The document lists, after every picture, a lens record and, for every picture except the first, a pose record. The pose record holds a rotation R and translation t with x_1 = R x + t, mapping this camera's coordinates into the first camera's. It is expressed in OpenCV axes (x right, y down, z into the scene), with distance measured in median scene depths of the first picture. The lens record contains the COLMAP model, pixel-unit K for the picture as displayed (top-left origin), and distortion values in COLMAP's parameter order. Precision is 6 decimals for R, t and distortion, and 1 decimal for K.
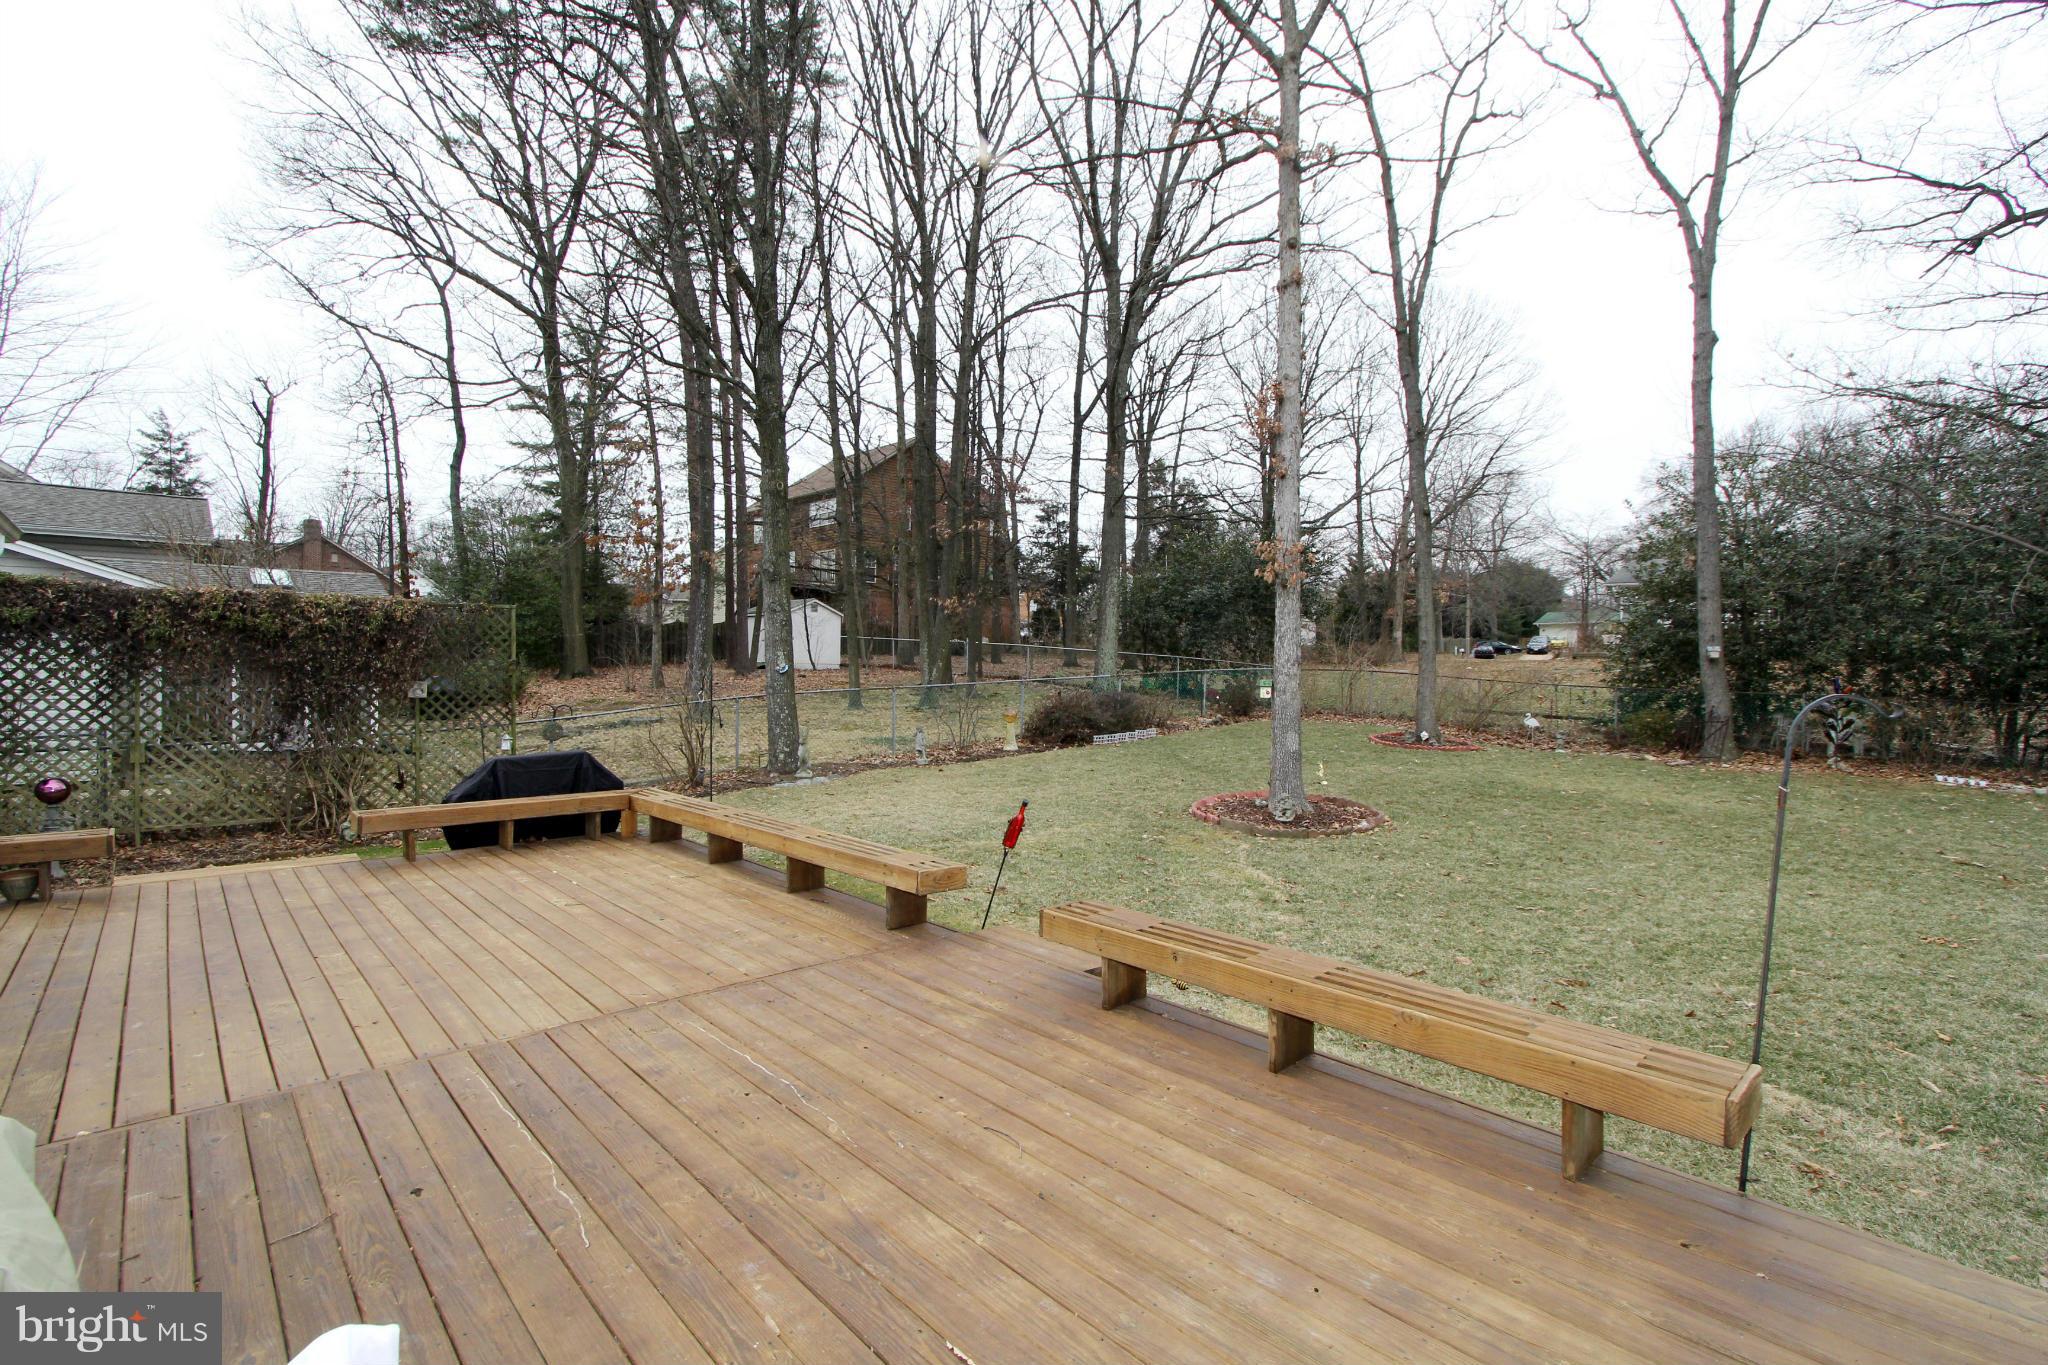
lens RADIAL K [[938.3, 0, 1014.5], [0, 938.3, 689.7], [0, 0, 1]] dist [-0.012094, -0.000532]
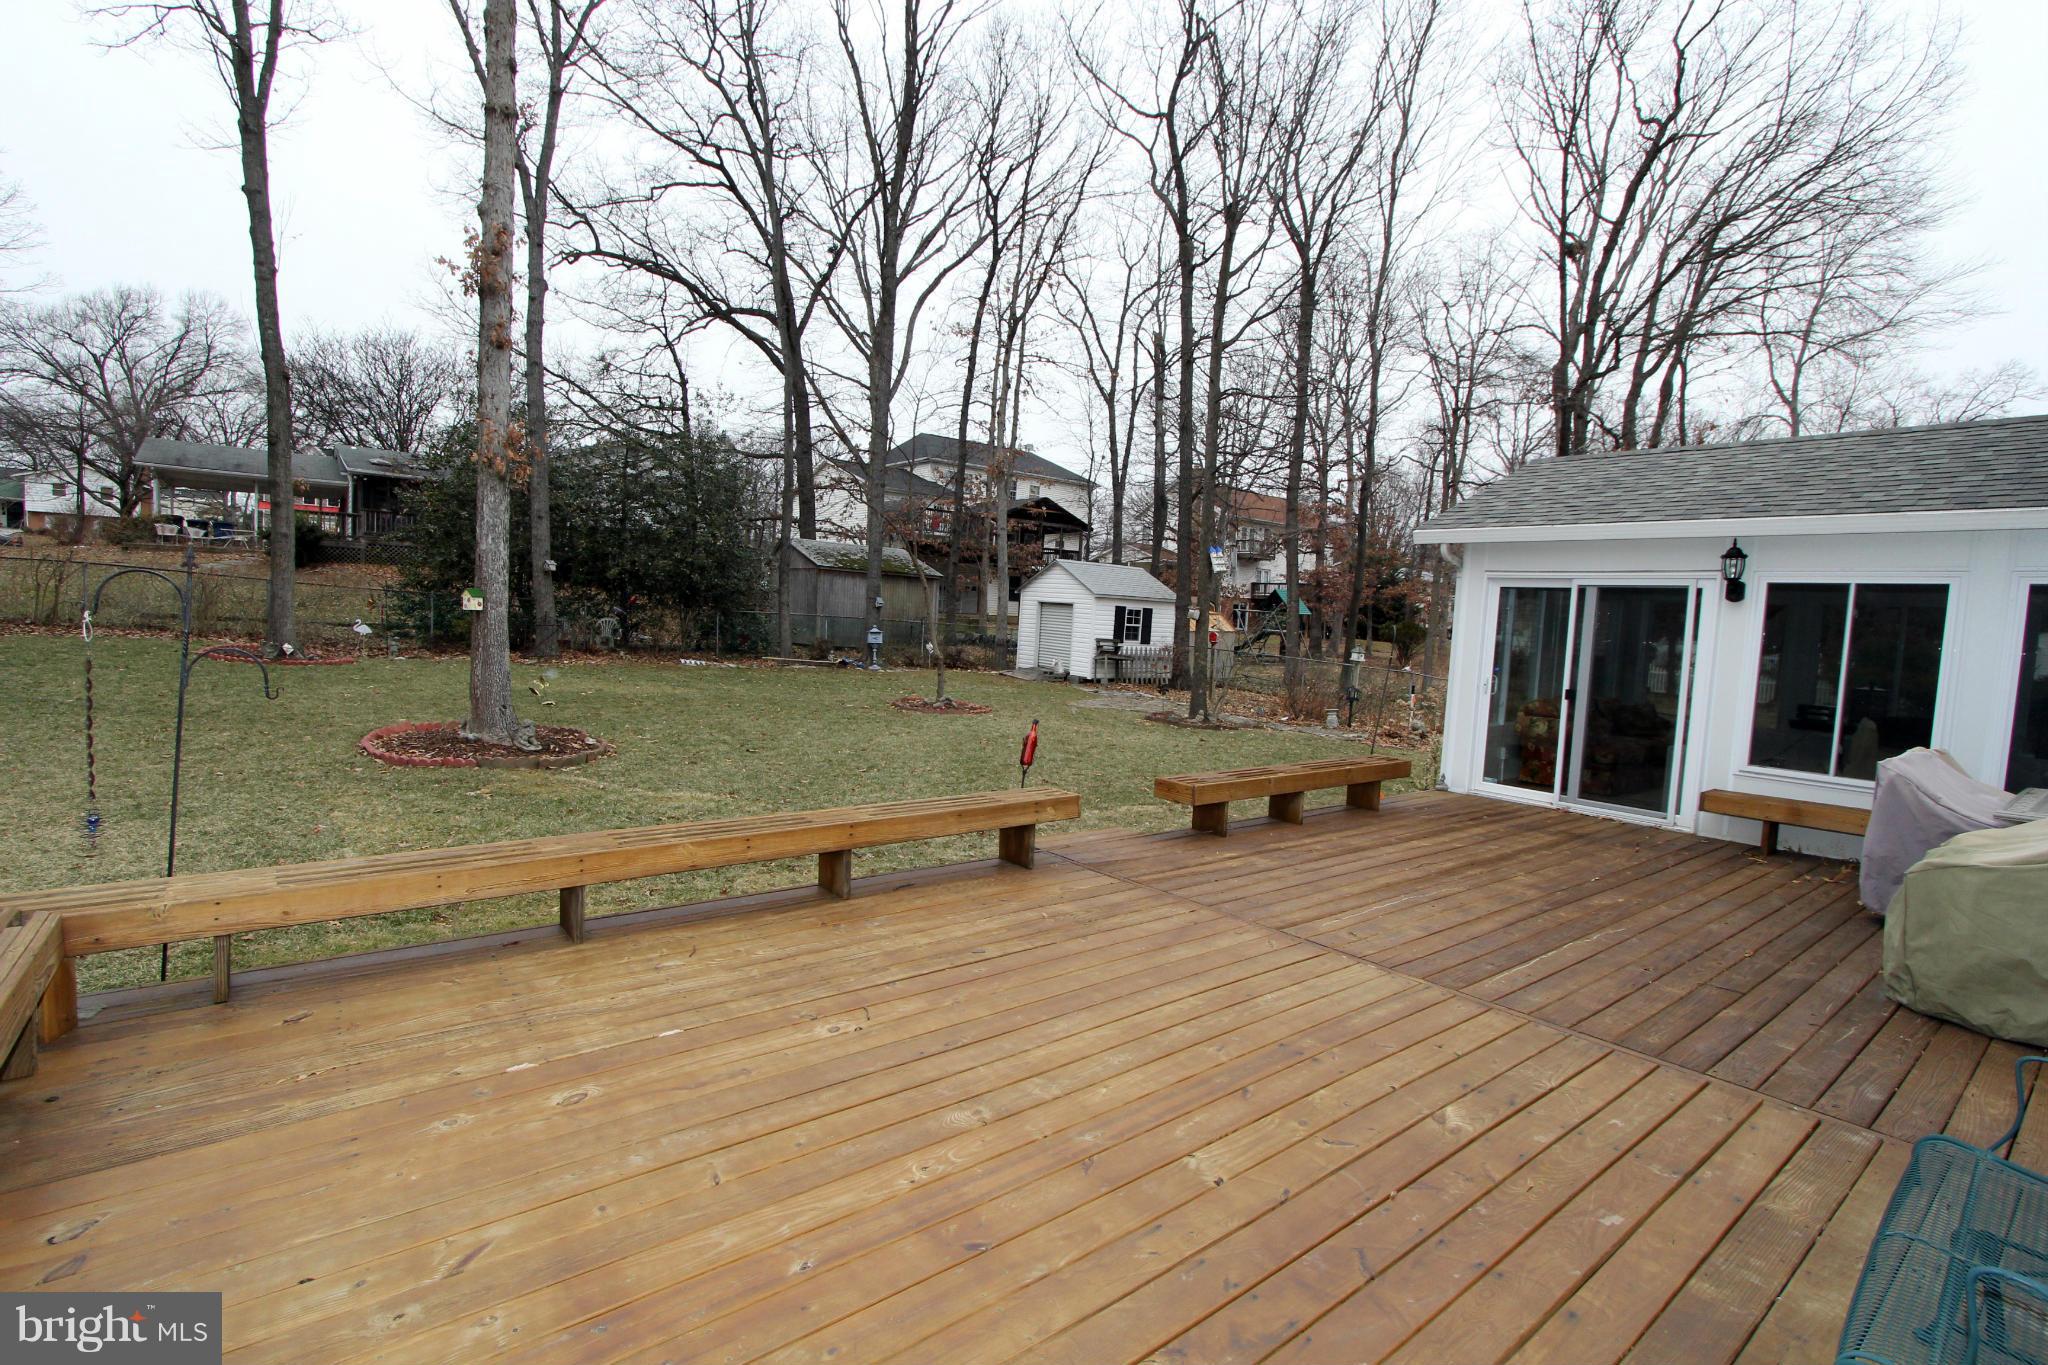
lens RADIAL K [[938.3, 0, 1023.5], [0, 938.3, 692.6], [0, 0, 1]] dist [-0.012094, -0.000532]
pose [[0.077521, -0.090598, 0.992866, -0.648860], [-0.024116, 0.995401, 0.092712, -0.008716], [-0.996699, -0.031131, 0.074980, 0.566404]]
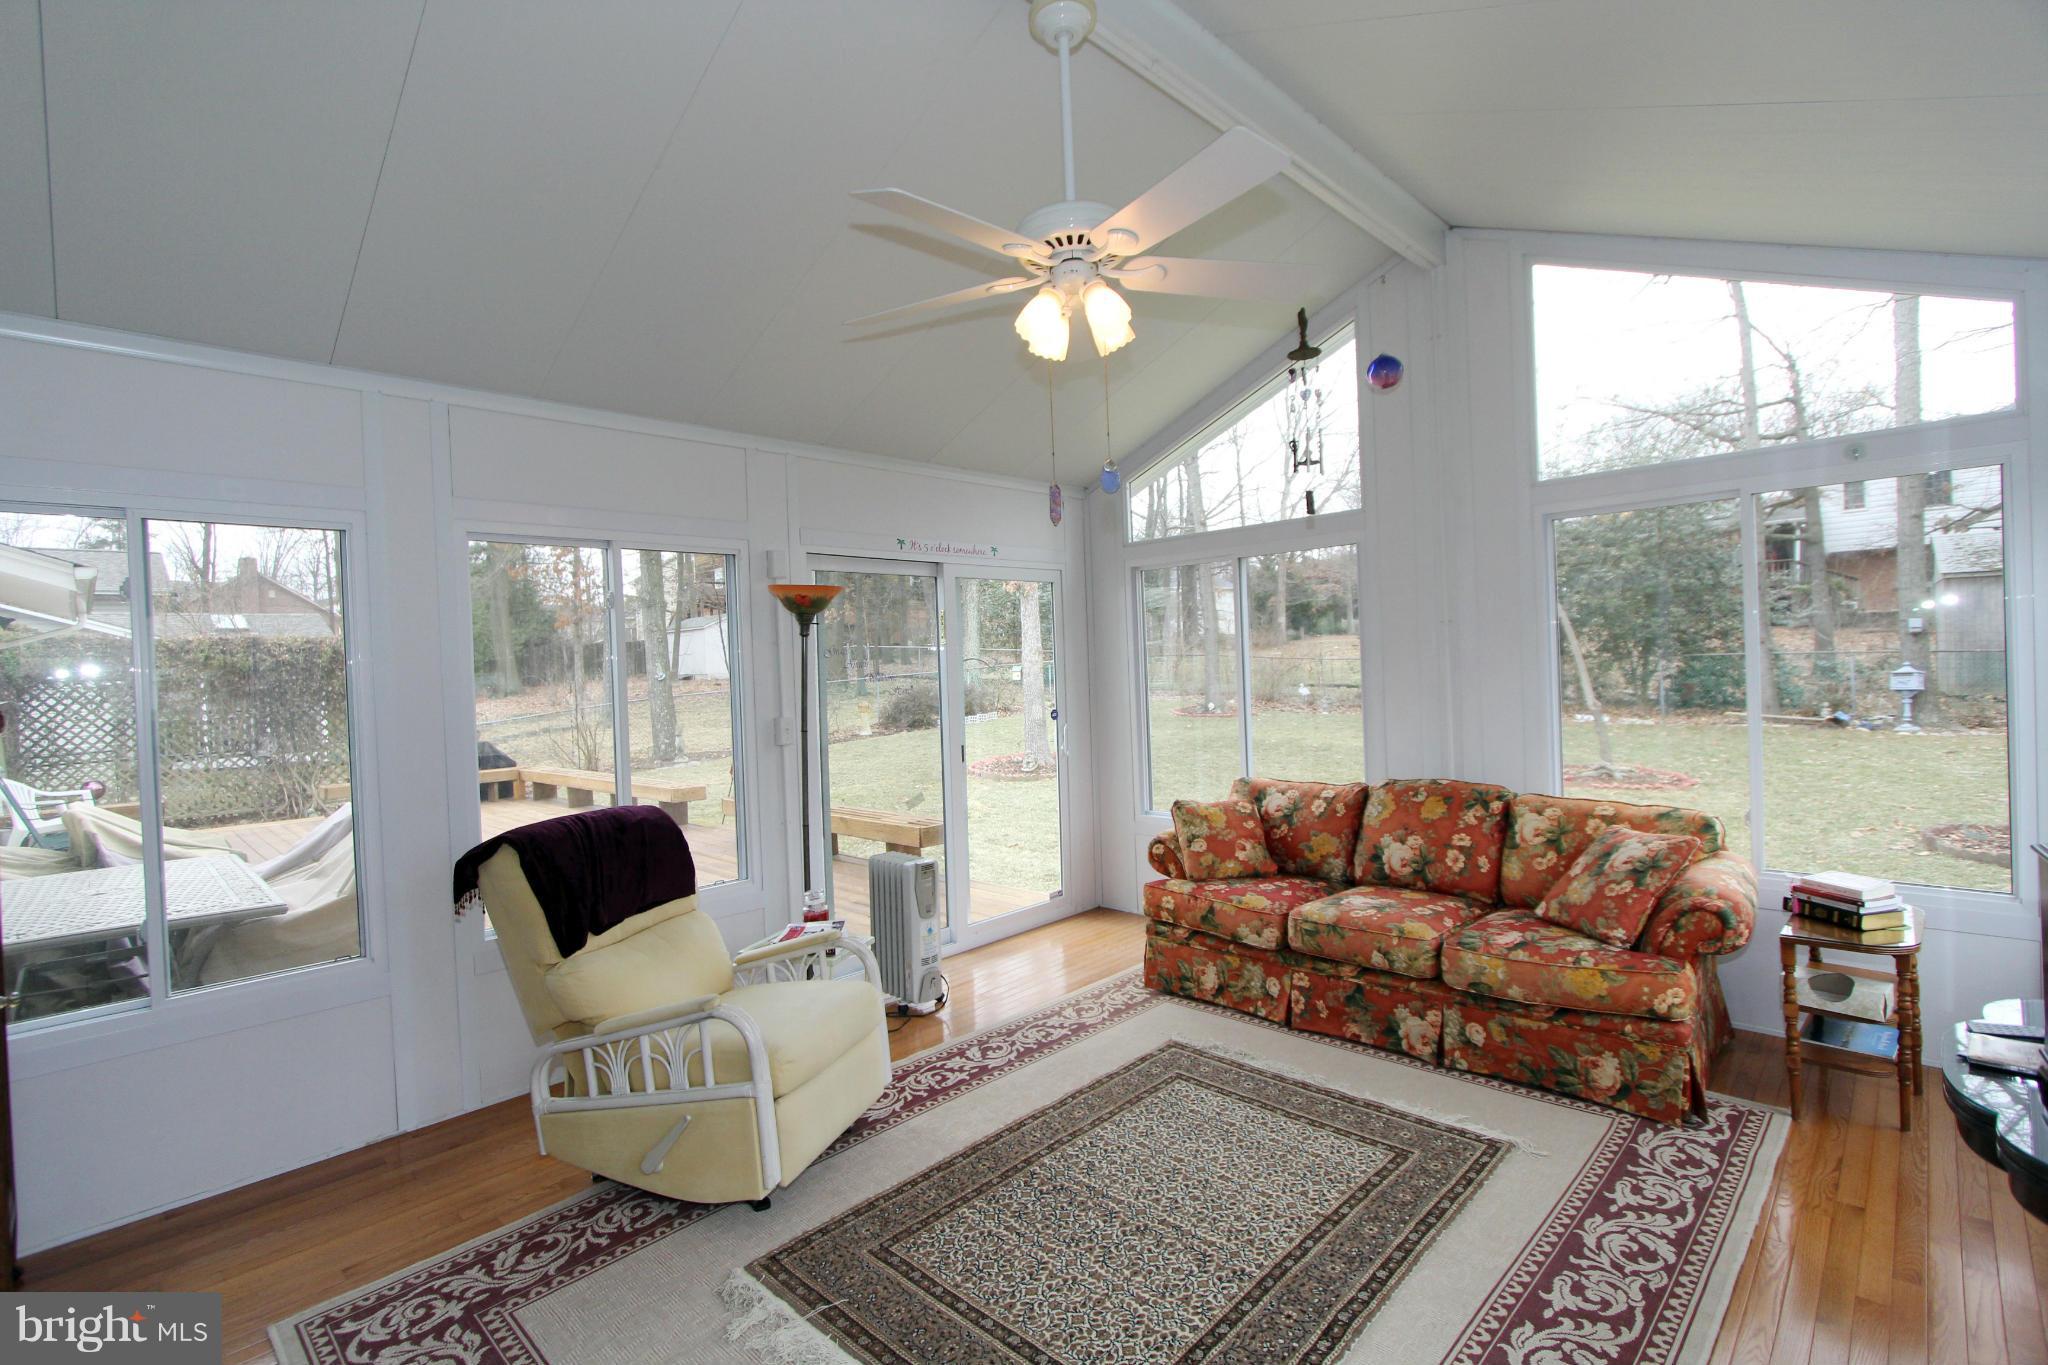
lens RADIAL K [[938.3, 0, 1020.8], [0, 938.3, 685.2], [0, 0, 1]] dist [-0.012094, -0.000532]
pose [[0.997619, -0.049831, 0.047672, 0.260730], [0.050029, 0.998743, -0.002973, 0.024697], [-0.047464, 0.005351, 0.998859, -0.412211]]
